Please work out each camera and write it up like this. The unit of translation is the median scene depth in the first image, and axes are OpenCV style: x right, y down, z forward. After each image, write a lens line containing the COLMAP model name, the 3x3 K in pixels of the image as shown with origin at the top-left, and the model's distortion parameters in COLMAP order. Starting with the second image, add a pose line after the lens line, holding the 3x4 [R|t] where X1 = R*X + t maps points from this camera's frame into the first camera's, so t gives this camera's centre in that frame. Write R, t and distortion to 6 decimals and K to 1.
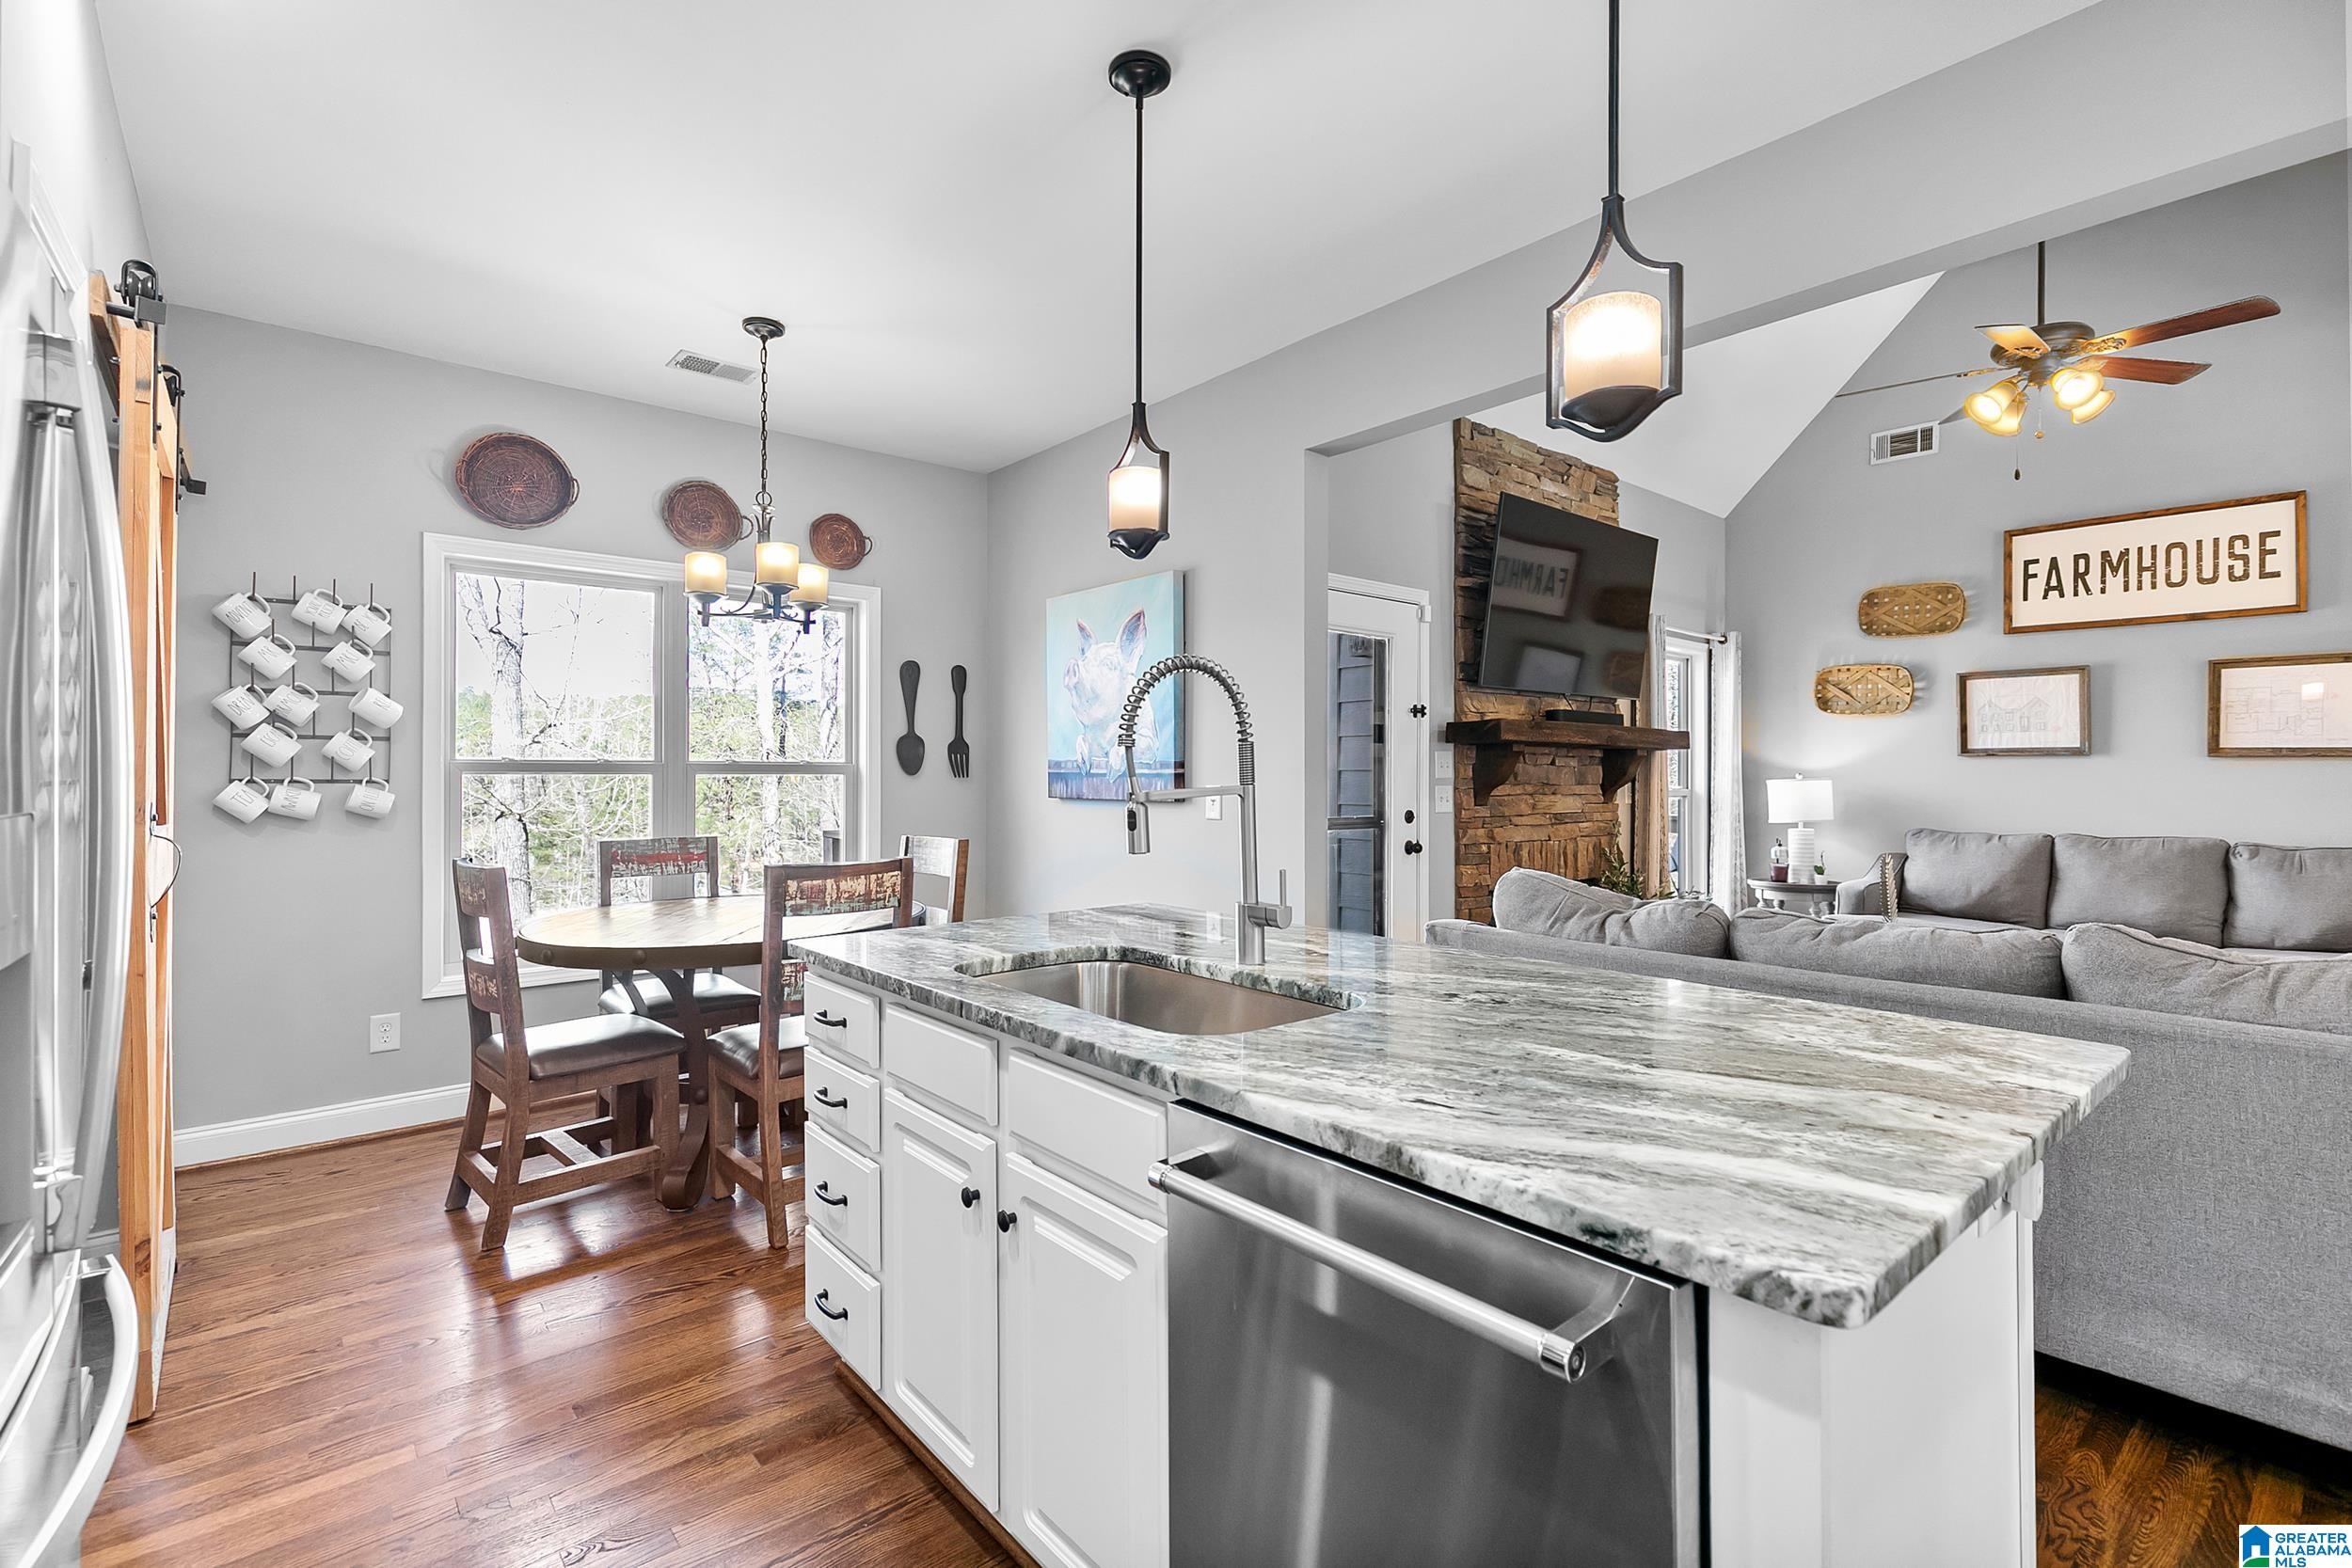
lens RADIAL K [[1067.1, 0, 1181.5], [0, 1067.1, 769.4], [0, 0, 1]] dist [0.008789, -0.000912]
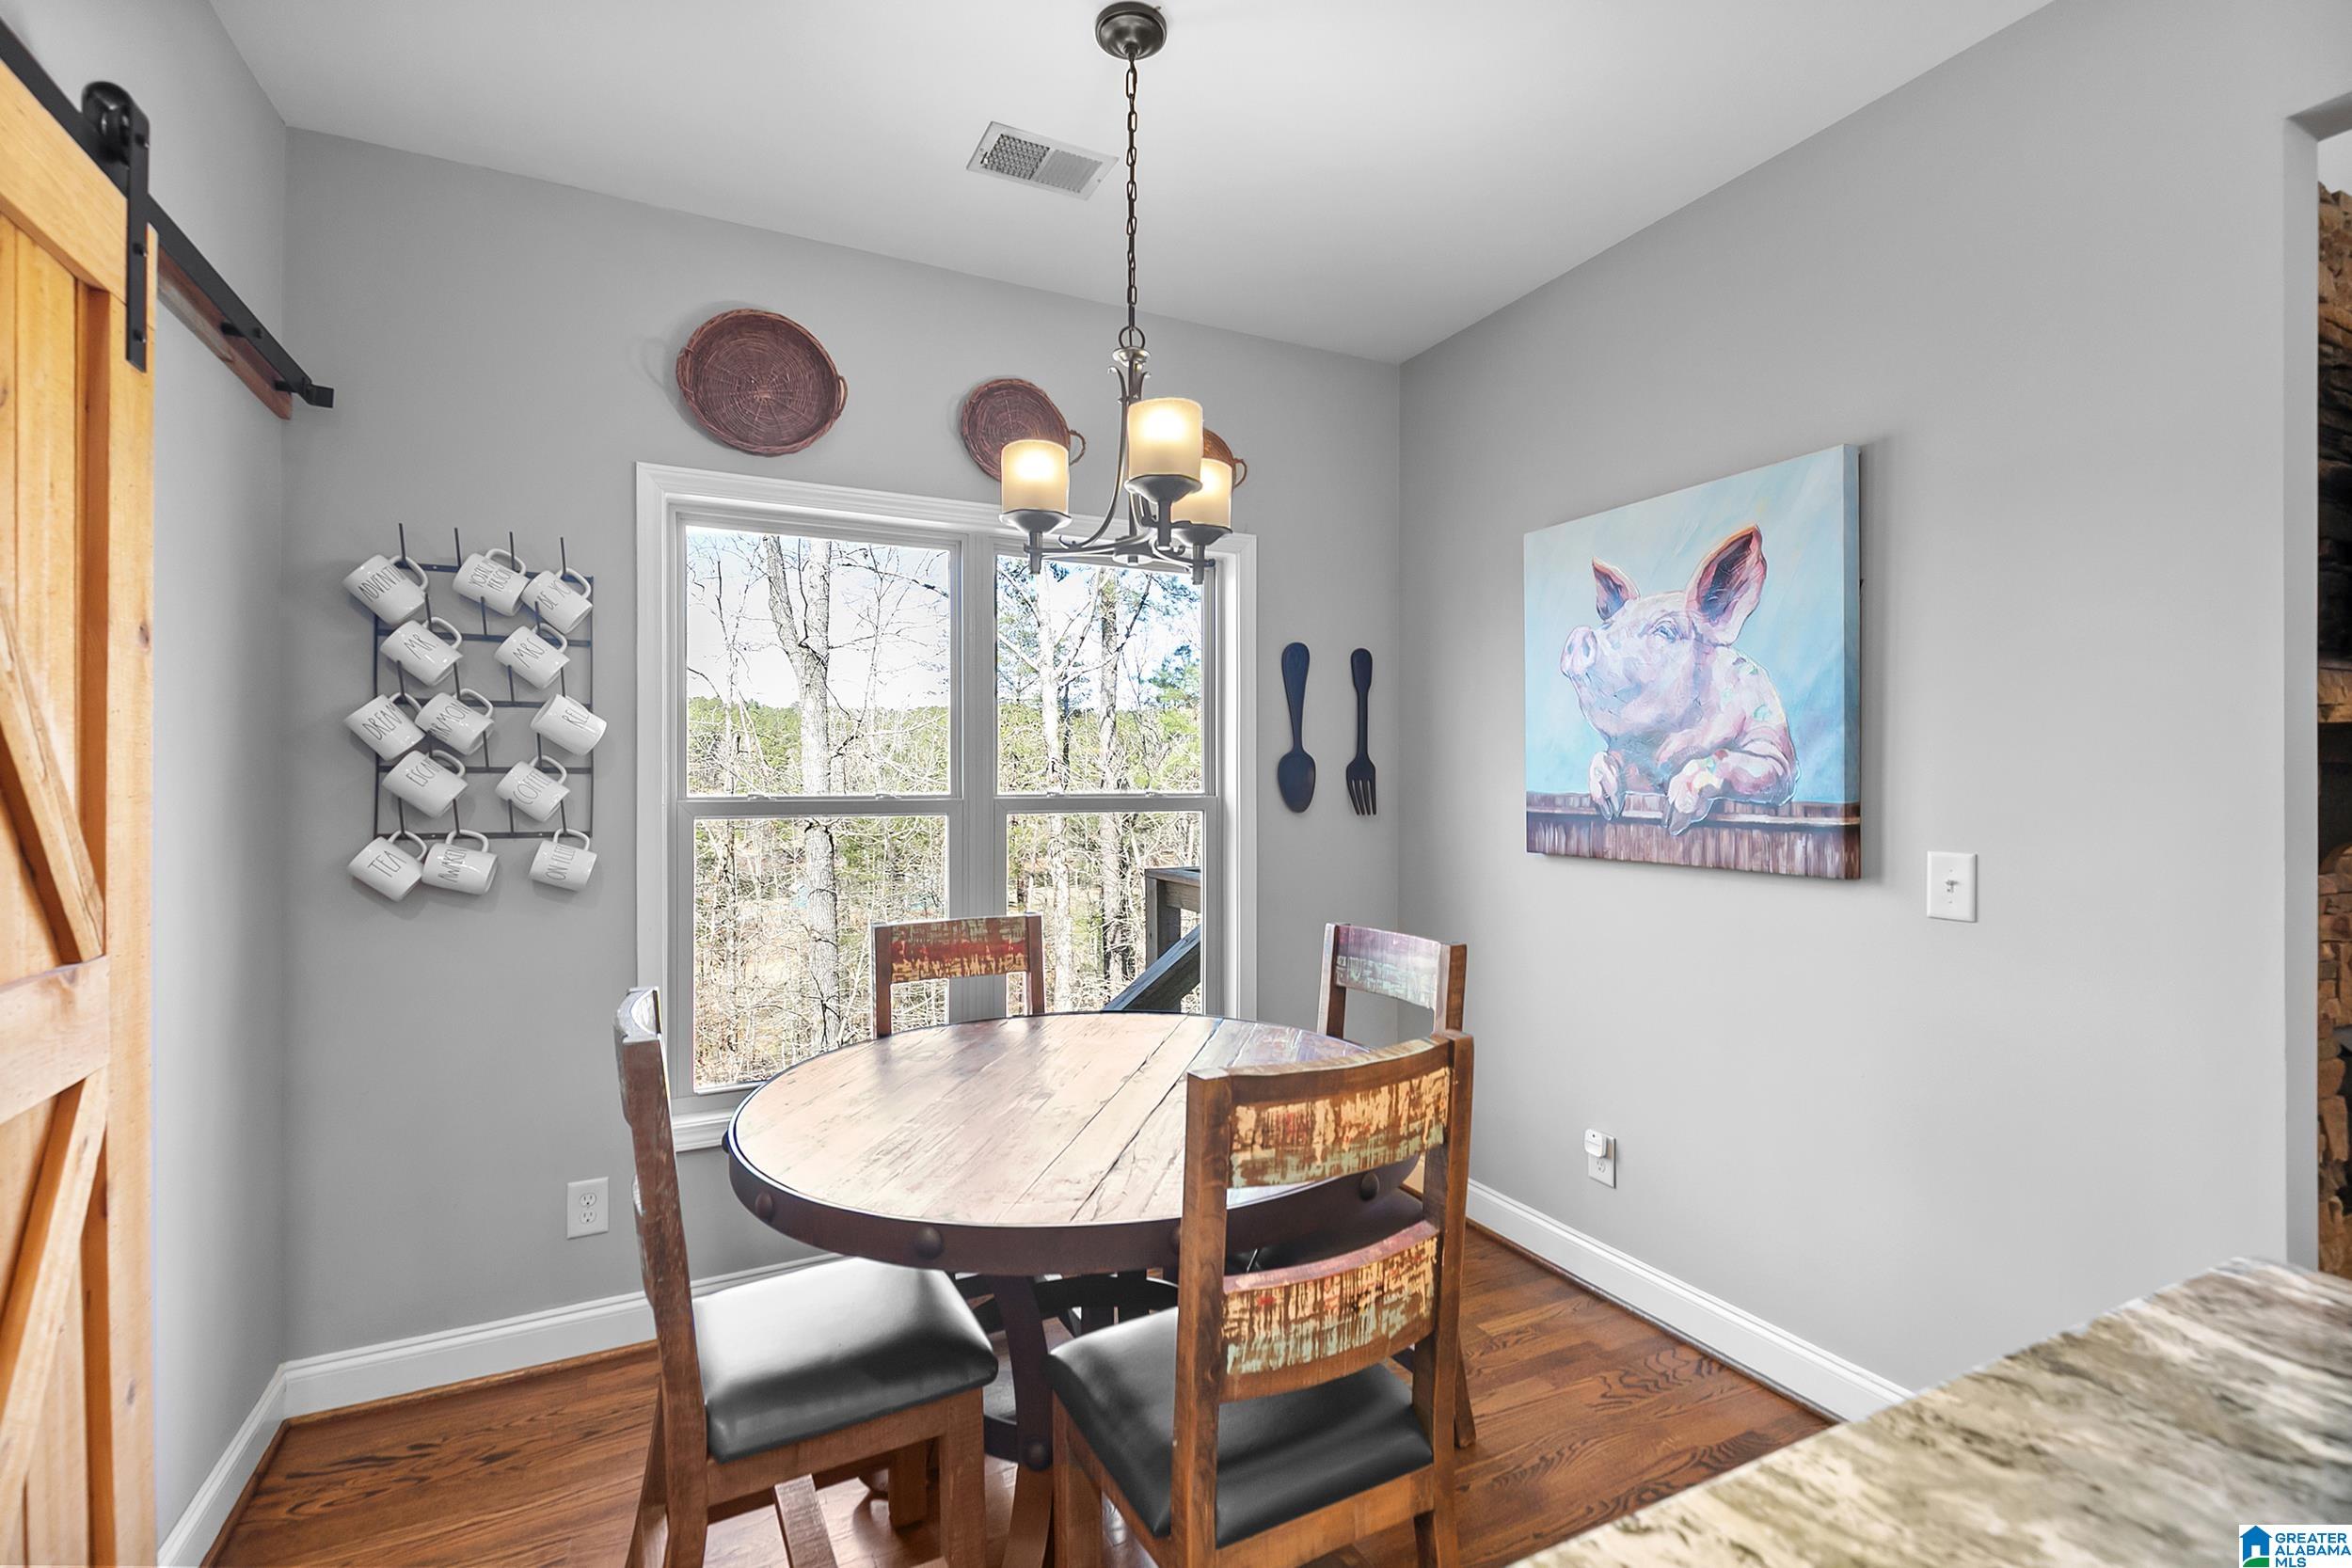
lens RADIAL K [[1067.1, 0, 1179.2], [0, 1067.1, 784.0], [0, 0, 1]] dist [0.008789, -0.000912]
pose [[0.970453, -0.000248, -0.241291, -0.220596], [0.002495, 0.999956, 0.009009, -0.025345], [0.241278, -0.009344, 0.970411, 0.440551]]
